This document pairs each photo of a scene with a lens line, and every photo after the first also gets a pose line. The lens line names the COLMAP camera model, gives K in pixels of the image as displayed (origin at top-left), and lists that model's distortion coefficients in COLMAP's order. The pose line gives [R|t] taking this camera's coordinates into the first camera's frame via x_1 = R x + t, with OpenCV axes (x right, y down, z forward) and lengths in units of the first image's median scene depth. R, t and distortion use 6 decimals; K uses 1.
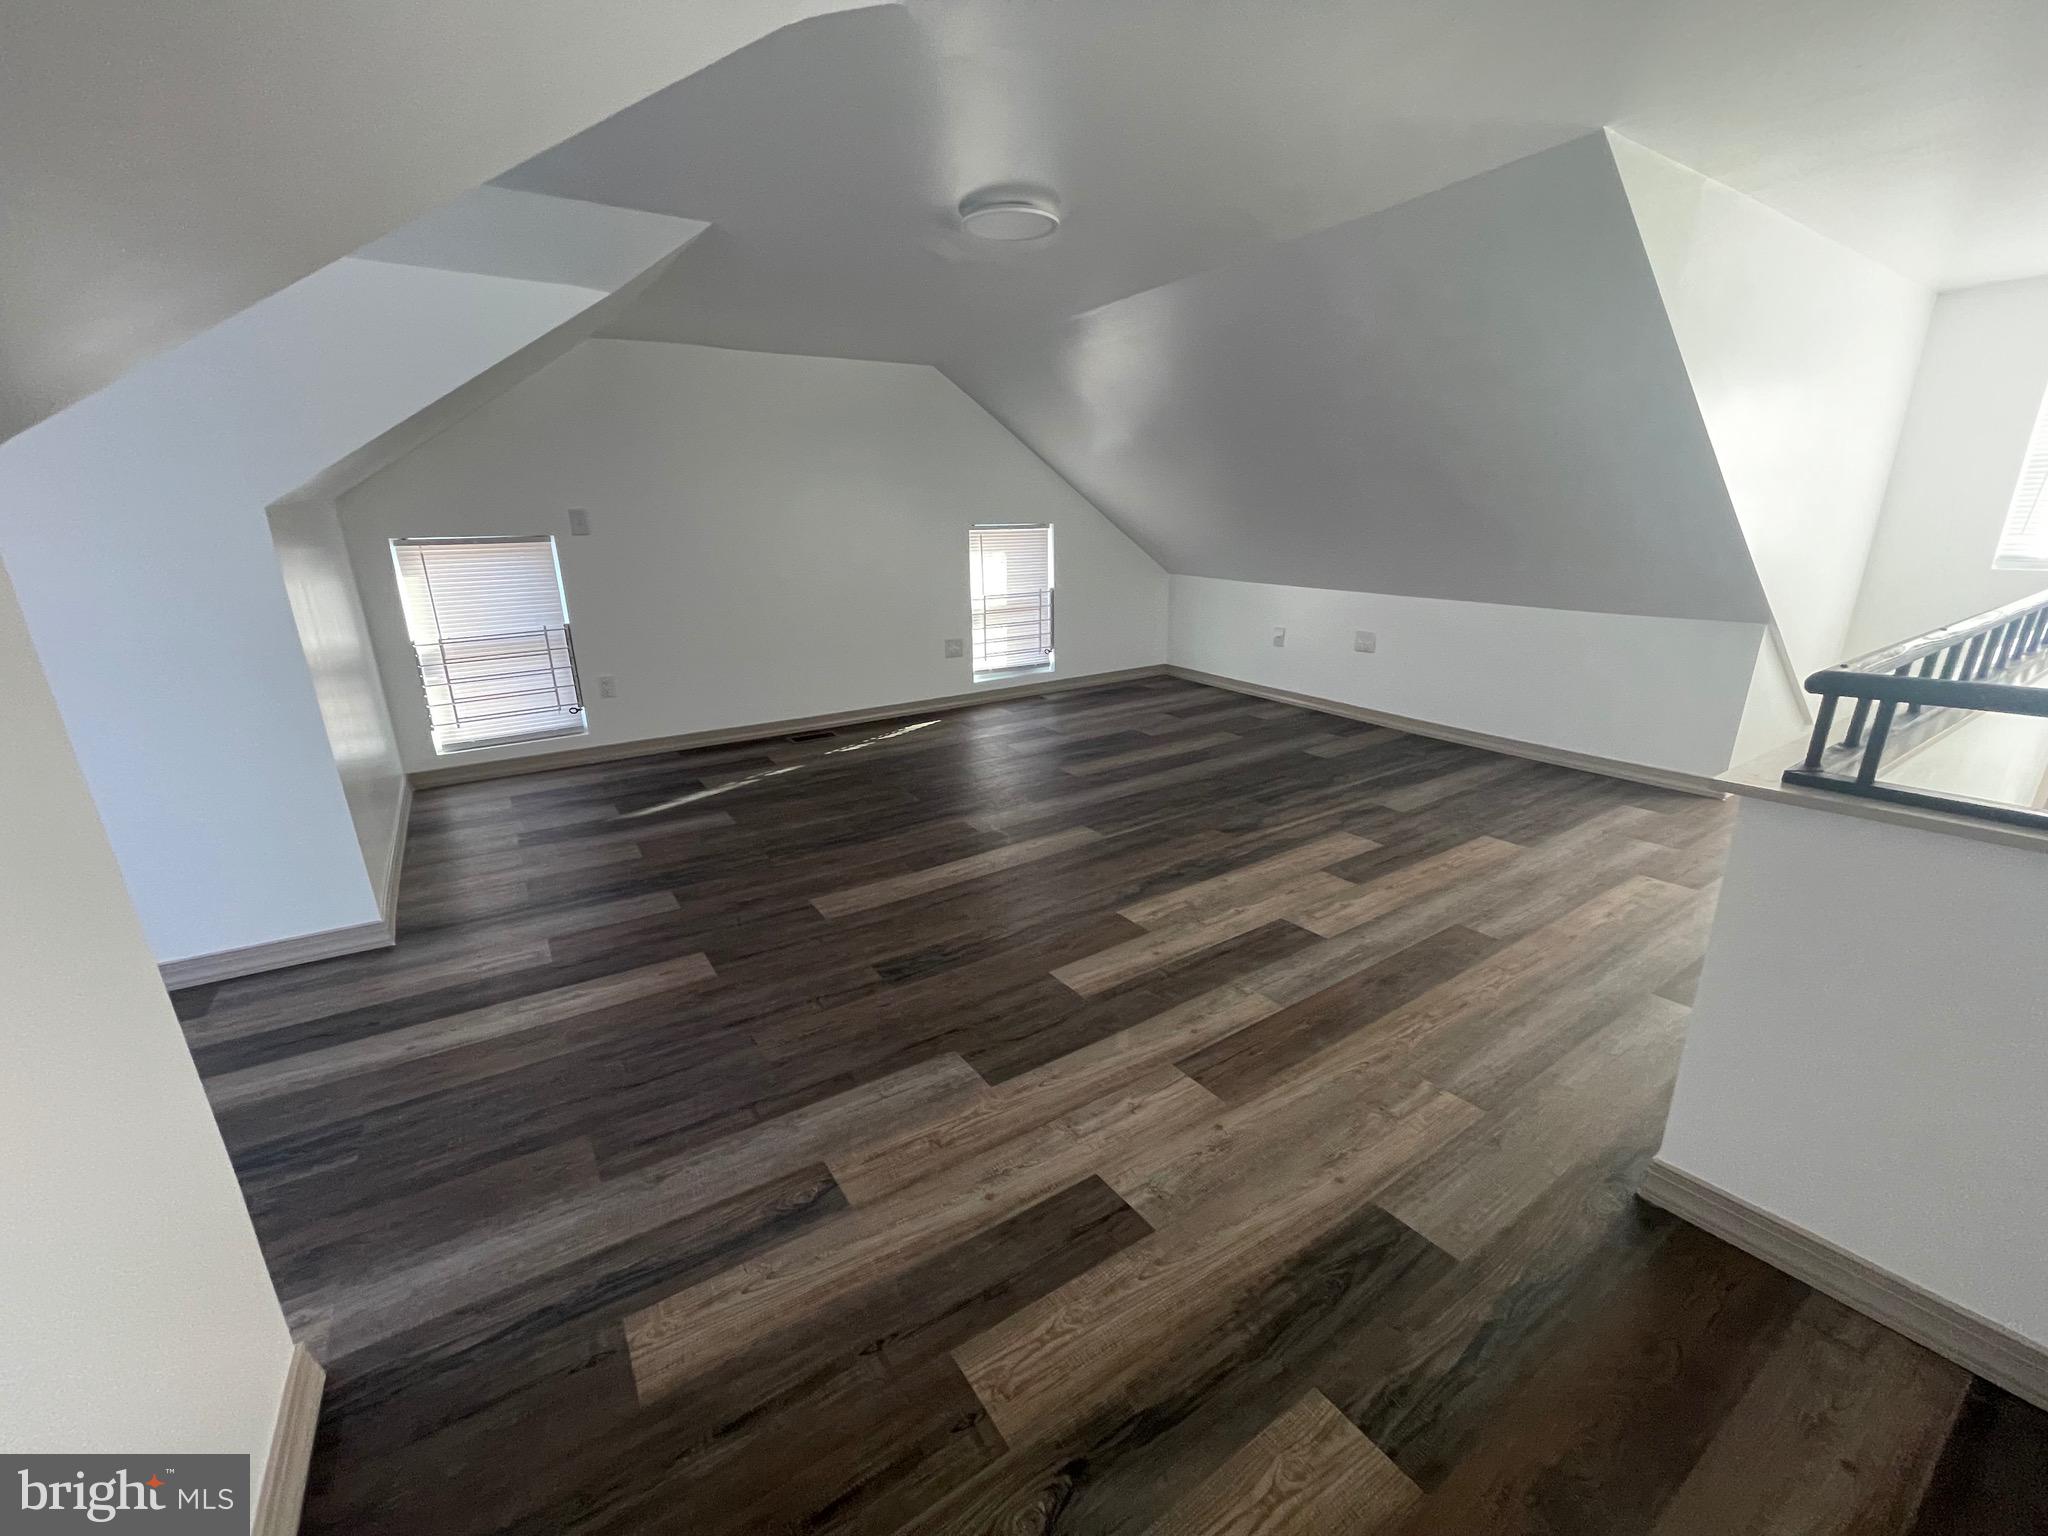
lens RADIAL K [[827.0, 0, 1019.7], [0, 827.0, 776.2], [0, 0, 1]] dist [-0.001816, 0.000096]
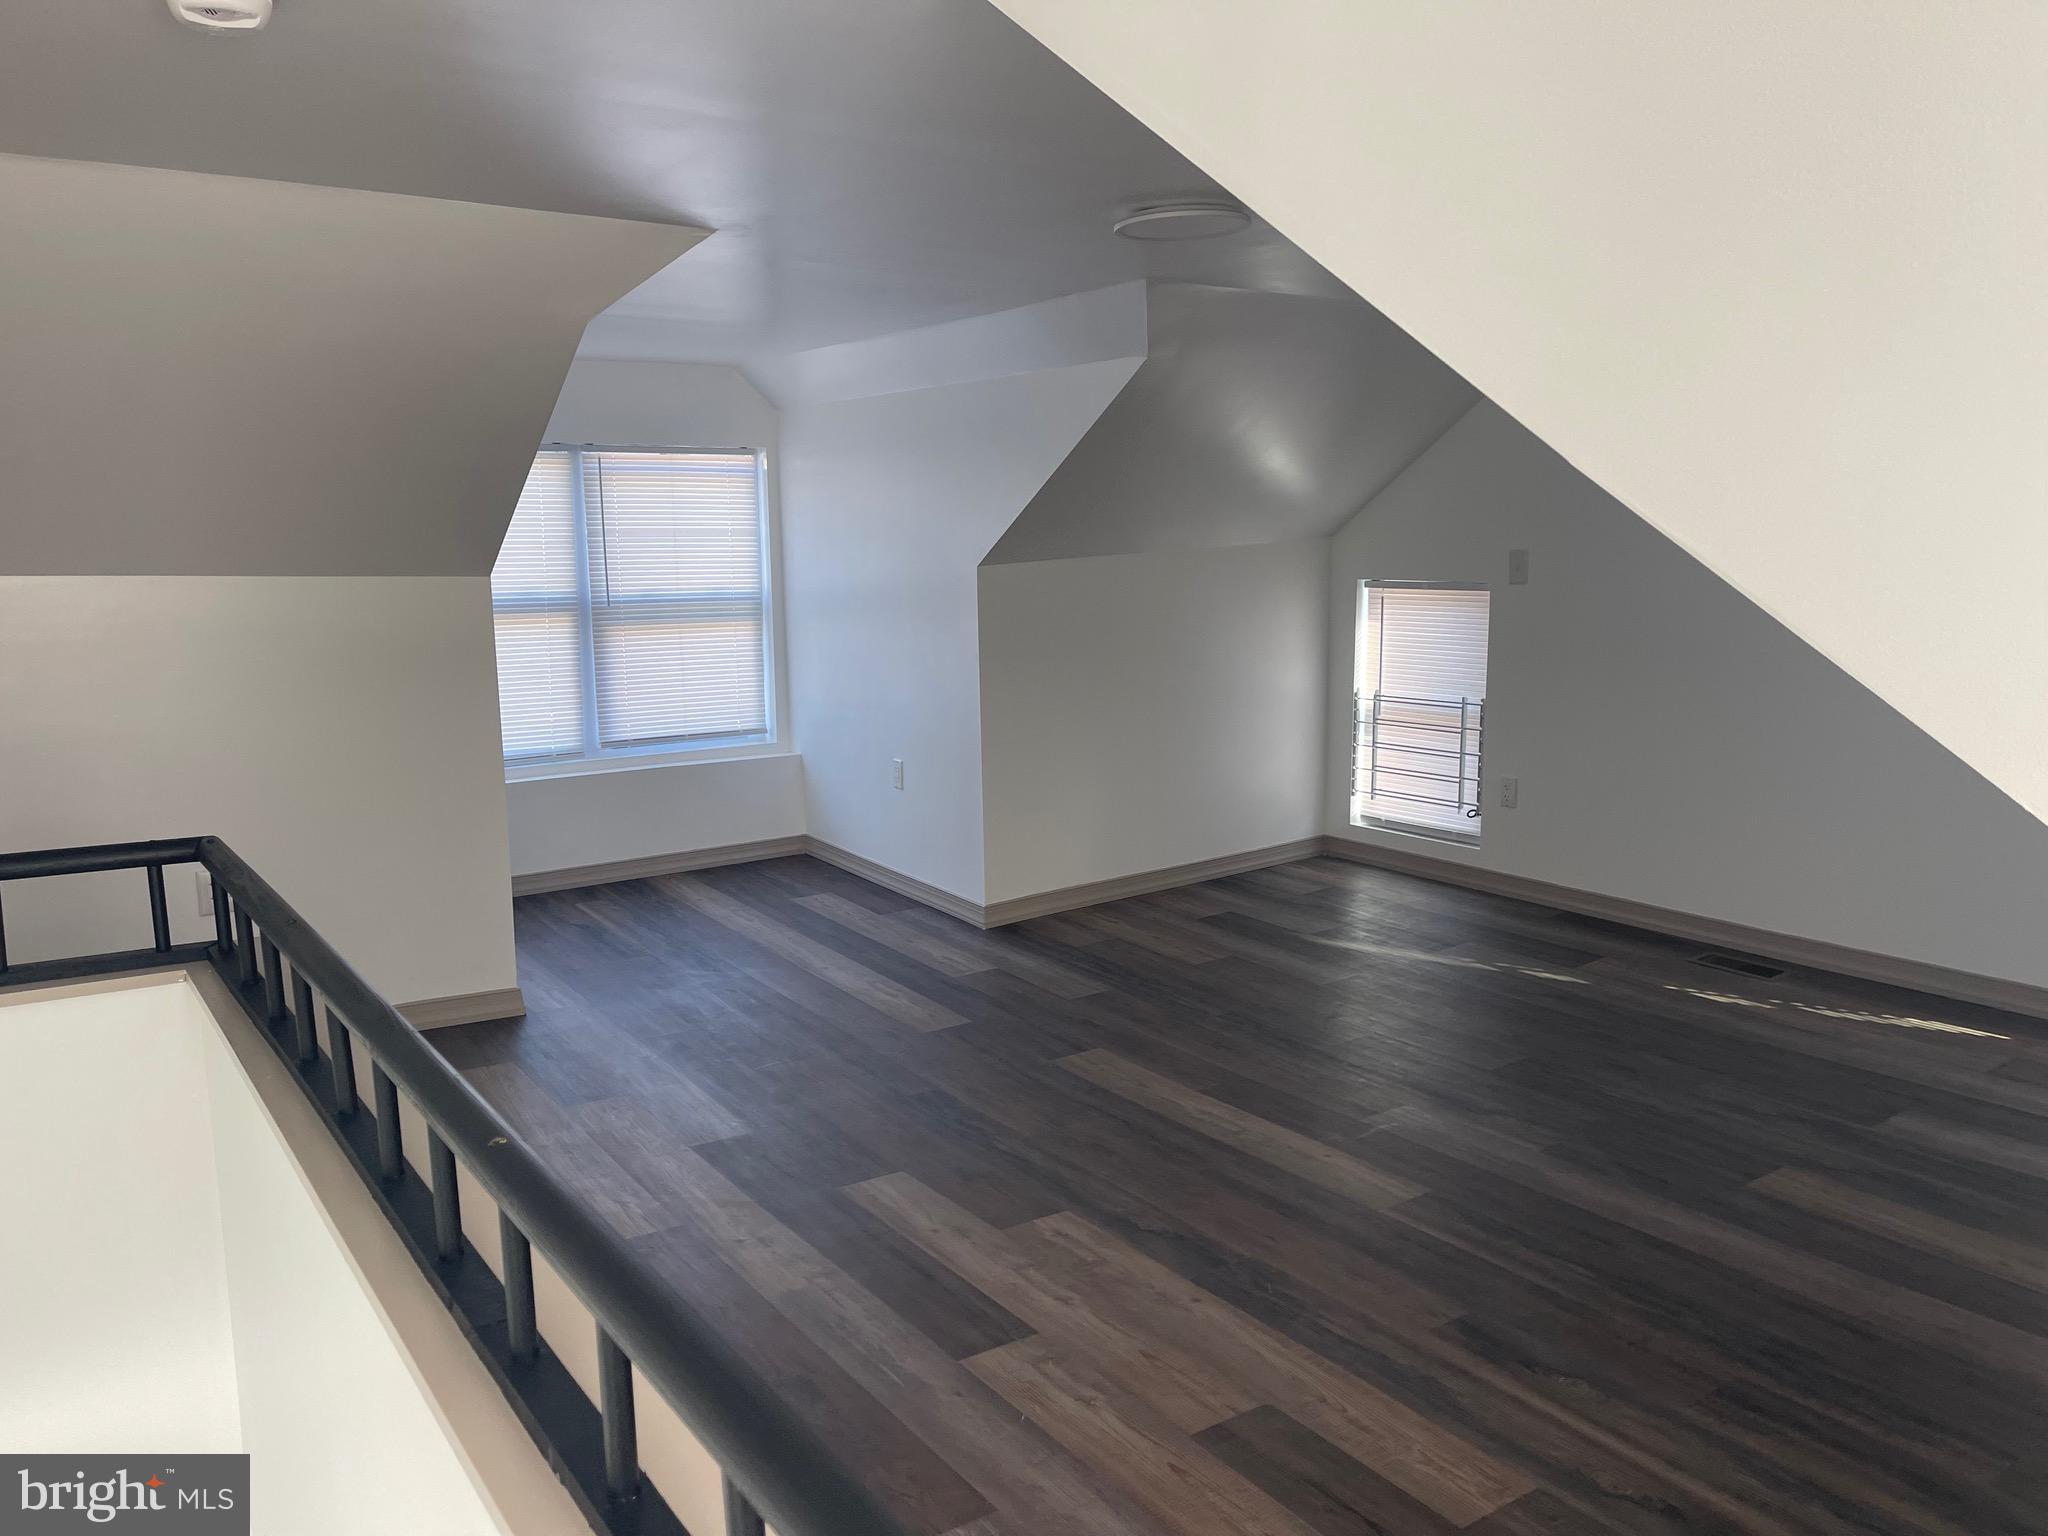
lens RADIAL K [[1596.6, 0, 1024.0], [0, 1596.6, 768.0], [0, 0, 1]] dist [0.001982, 0.000300]
pose [[0.002281, 0.167570, -0.985857, 1.001827], [-0.281226, 0.946180, 0.160176, -0.273717], [0.959639, 0.276883, 0.049283, 0.631176]]
